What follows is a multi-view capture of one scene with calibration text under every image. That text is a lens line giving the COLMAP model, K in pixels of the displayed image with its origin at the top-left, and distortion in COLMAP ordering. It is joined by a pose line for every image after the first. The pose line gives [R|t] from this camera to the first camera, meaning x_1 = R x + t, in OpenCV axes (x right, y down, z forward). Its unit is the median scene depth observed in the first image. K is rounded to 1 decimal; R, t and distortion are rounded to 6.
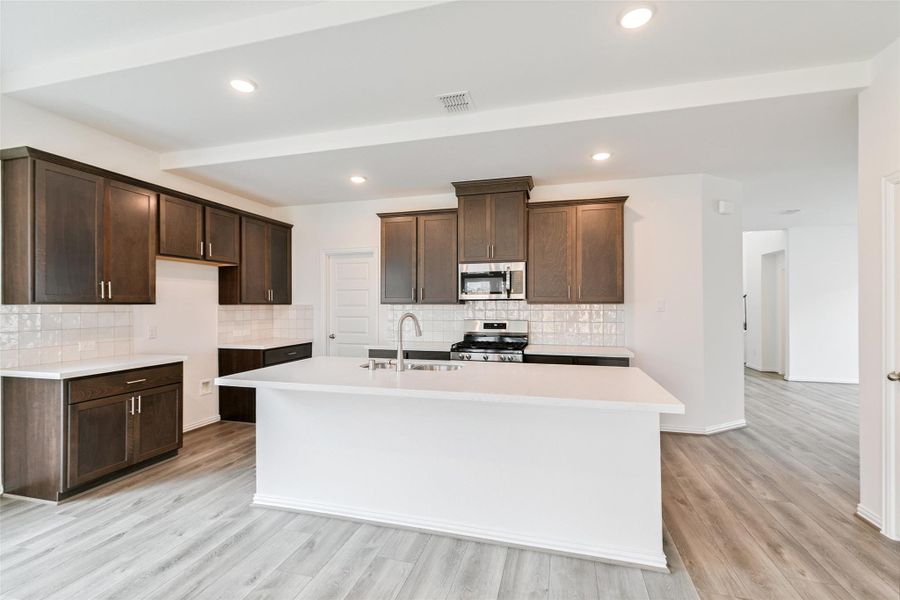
lens RADIAL K [[400.8, 0, 450.2], [0, 400.8, 304.1], [0, 0, 1]] dist [0.002676, 0.000220]
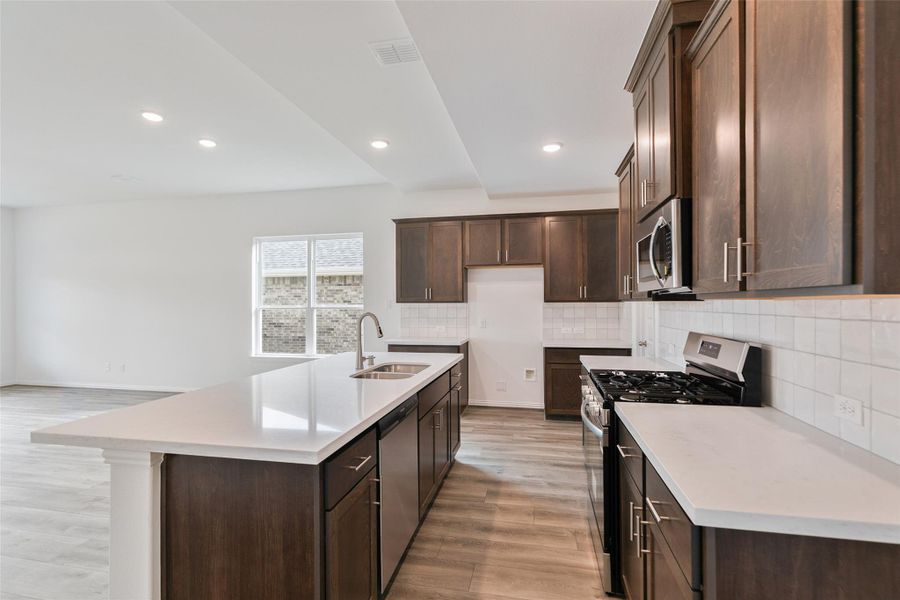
lens RADIAL K [[426.7, 0, 450.0], [0, 426.7, 300.0], [0, 0, 1]] dist [-0.001485, -0.000317]
pose [[0.061962, -0.007828, -0.998048, 0.629893], [0.006181, 0.999953, -0.007460, 0.002373], [0.998059, -0.005707, 0.062007, 0.756694]]
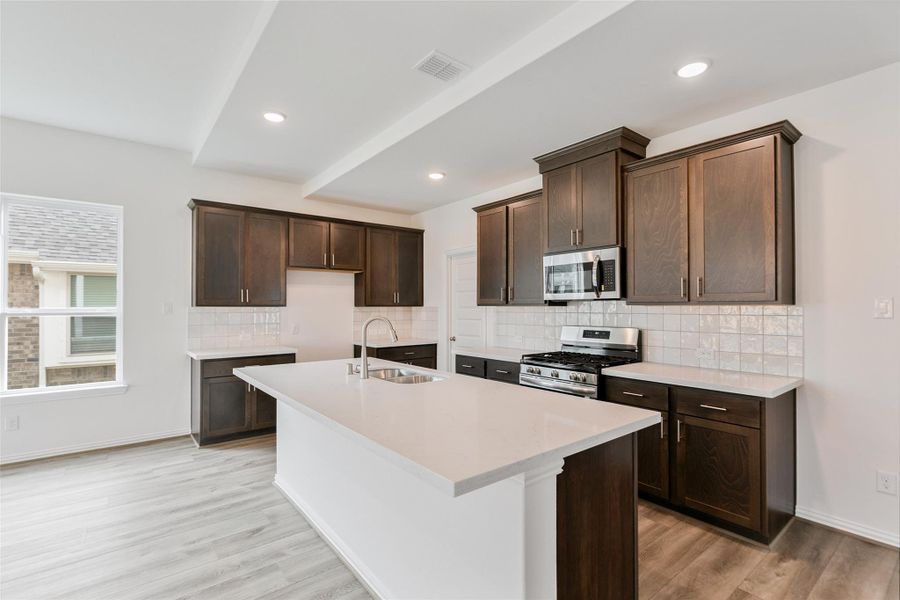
lens RADIAL K [[419.4, 0, 450.0], [0, 419.4, 300.0], [0, 0, 1]] dist [-0.002188, -0.000197]
pose [[0.806206, -0.010330, -0.591544, 0.397747], [0.002109, 0.999891, -0.014587, 0.000654], [0.591631, 0.010513, 0.806140, 0.216241]]
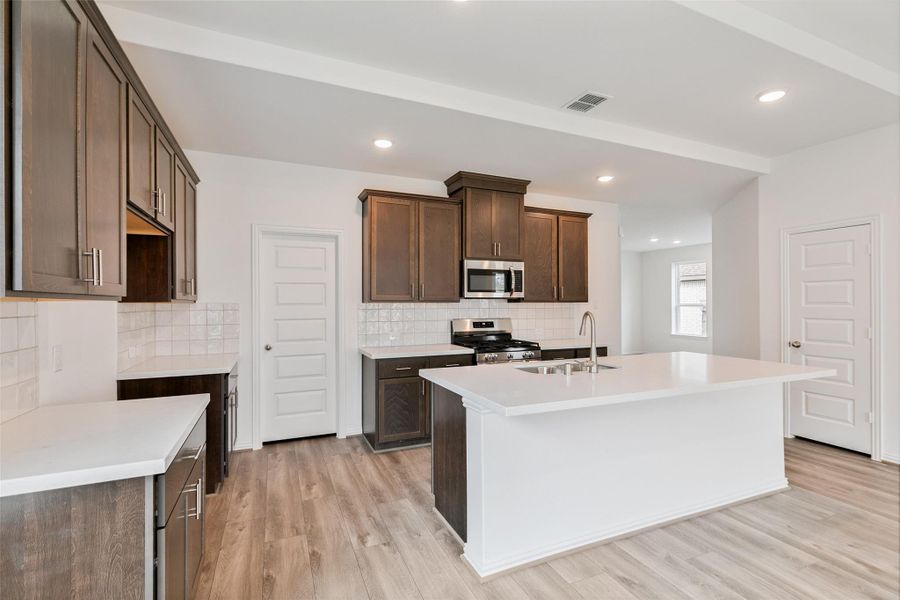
lens RADIAL K [[410.5, 0, 450.0], [0, 410.5, 300.0], [0, 0, 1]] dist [0.004241, 0.000586]
pose [[0.777503, 0.006522, 0.628846, -0.649852], [-0.001315, 0.999961, -0.008744, 0.003363], [-0.628878, 0.005972, 0.777481, 0.298139]]
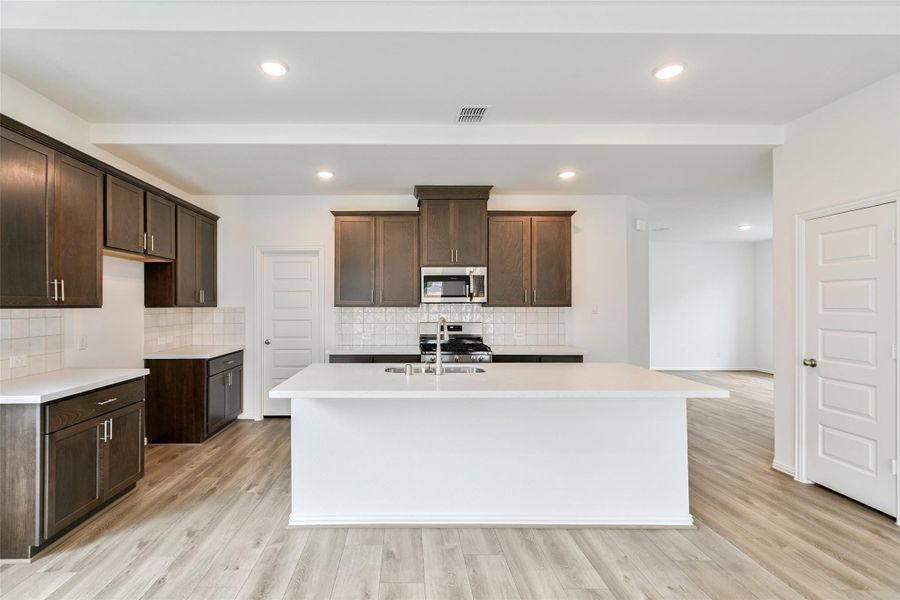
lens RADIAL K [[417.9, 0, 406.4], [0, 417.9, 302.3], [0, 0, 1]] dist [0.001990, 0.000301]
pose [[0.962944, 0.002992, 0.269686, -0.318259], [-0.001758, 0.999987, -0.004816, -0.006731], [-0.269697, 0.004163, 0.962936, 0.001895]]
